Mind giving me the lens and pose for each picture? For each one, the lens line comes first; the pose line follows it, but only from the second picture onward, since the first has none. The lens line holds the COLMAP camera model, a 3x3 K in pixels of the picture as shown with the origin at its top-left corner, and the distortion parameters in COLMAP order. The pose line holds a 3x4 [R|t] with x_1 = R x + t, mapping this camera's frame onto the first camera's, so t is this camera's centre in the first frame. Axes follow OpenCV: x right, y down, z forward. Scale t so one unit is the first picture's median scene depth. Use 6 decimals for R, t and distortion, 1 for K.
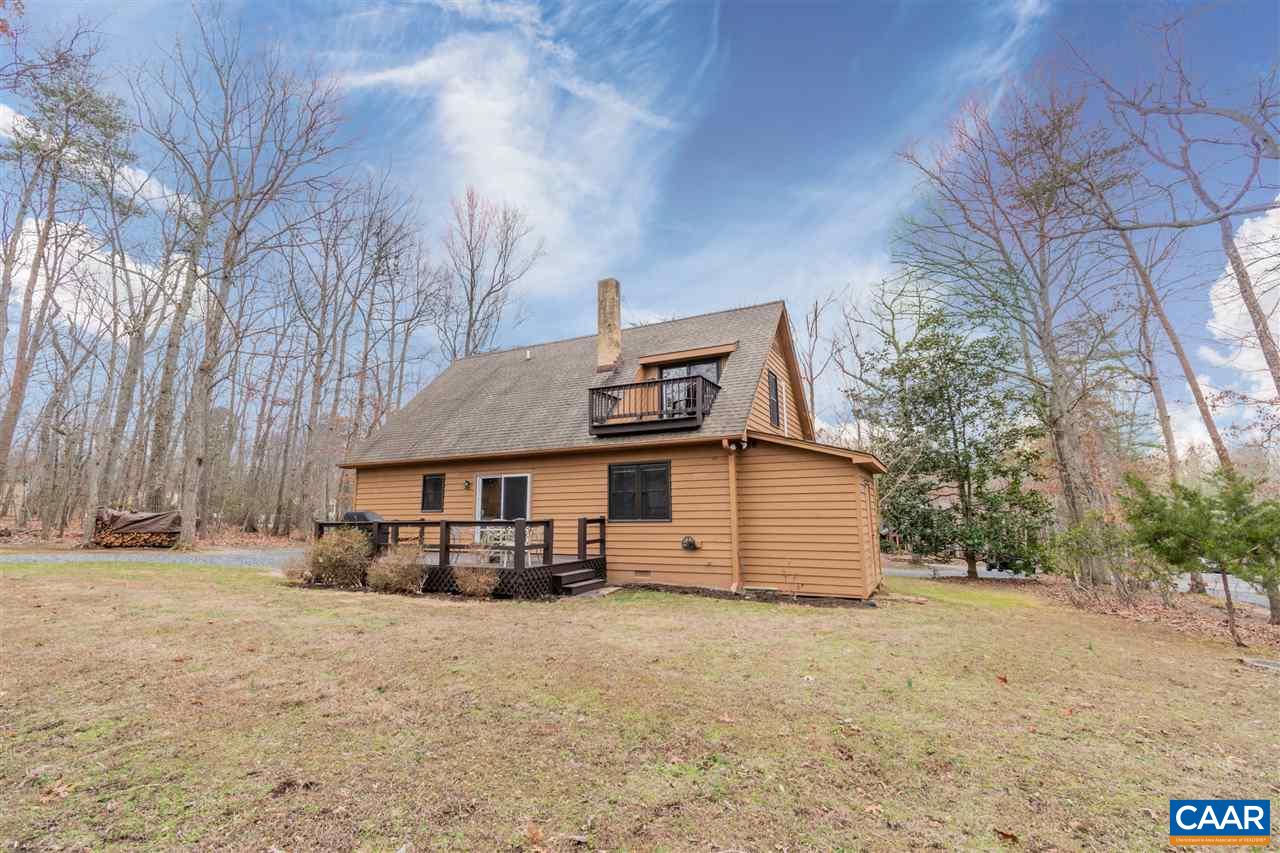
lens RADIAL K [[568.2, 0, 641.2], [0, 568.2, 422.8], [0, 0, 1]] dist [0.001400, -0.001206]
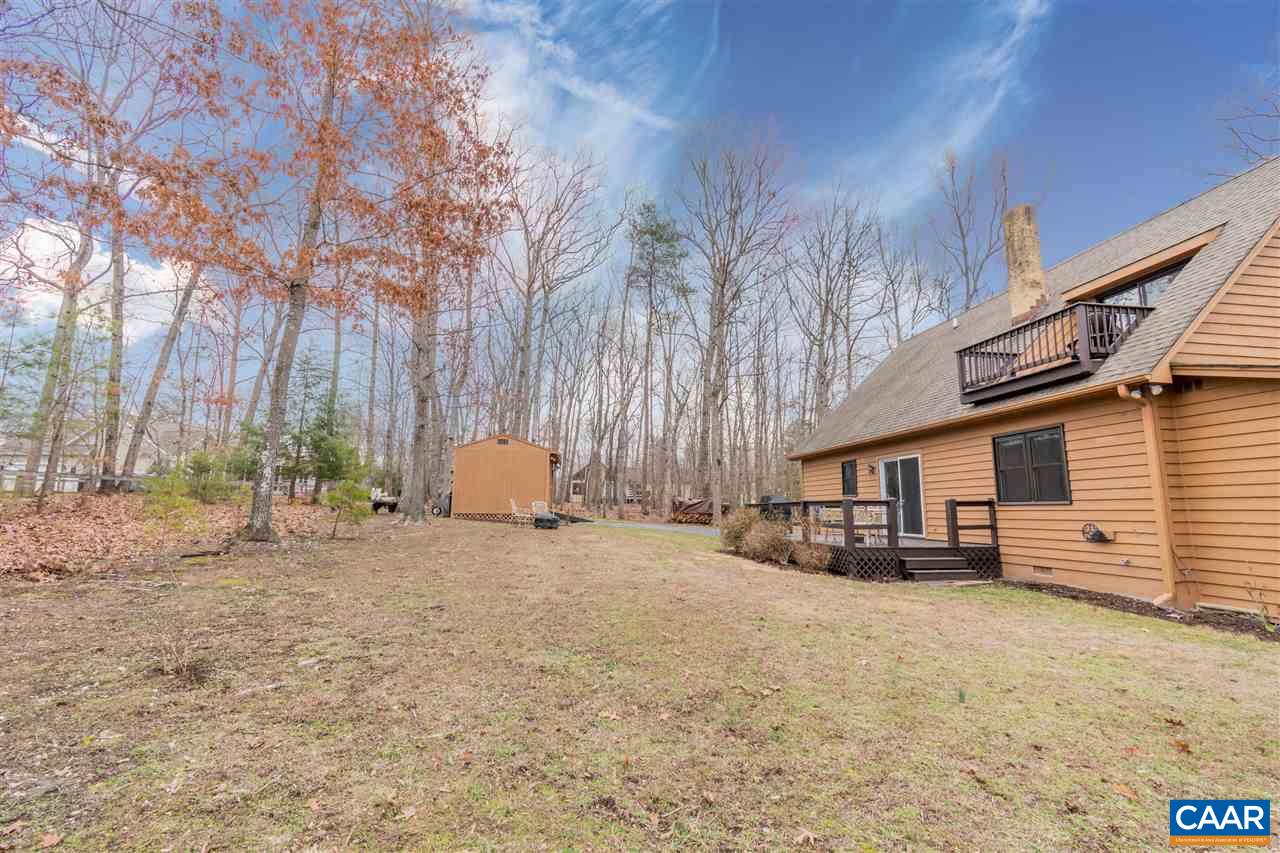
lens RADIAL K [[569.0, 0, 641.4], [0, 569.0, 425.5], [0, 0, 1]] dist [0.001103, -0.000422]
pose [[0.579376, -0.105426, -0.808213, 0.323863], [0.115043, 0.992250, -0.046963, 0.038185], [0.806901, -0.065770, 0.587014, 0.099026]]
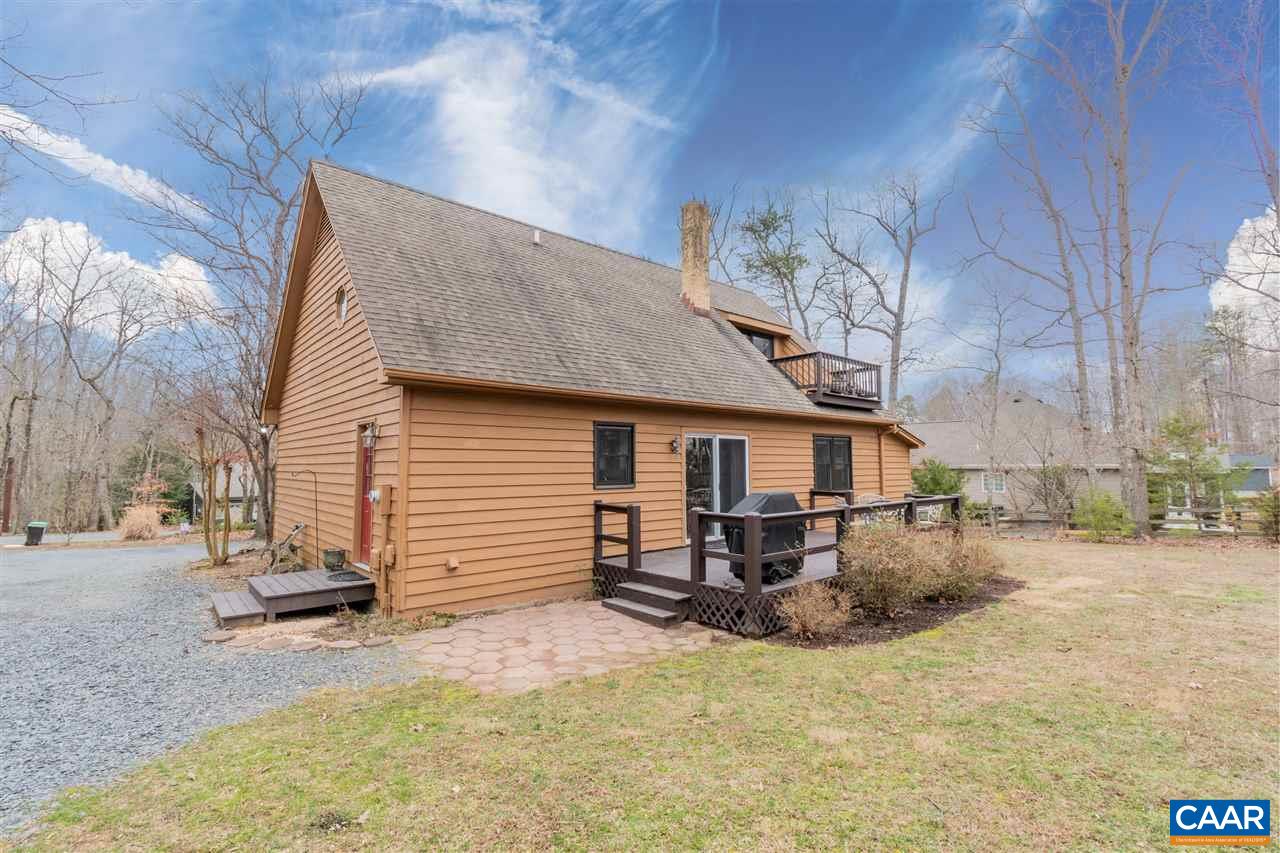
lens RADIAL K [[569.0, 0, 641.4], [0, 569.0, 425.5], [0, 0, 1]] dist [0.001103, -0.000422]
pose [[0.366876, 0.069410, 0.927677, -1.073076], [-0.149963, 0.988583, -0.014660, 0.118066], [-0.918103, -0.133739, 0.373096, 0.920775]]
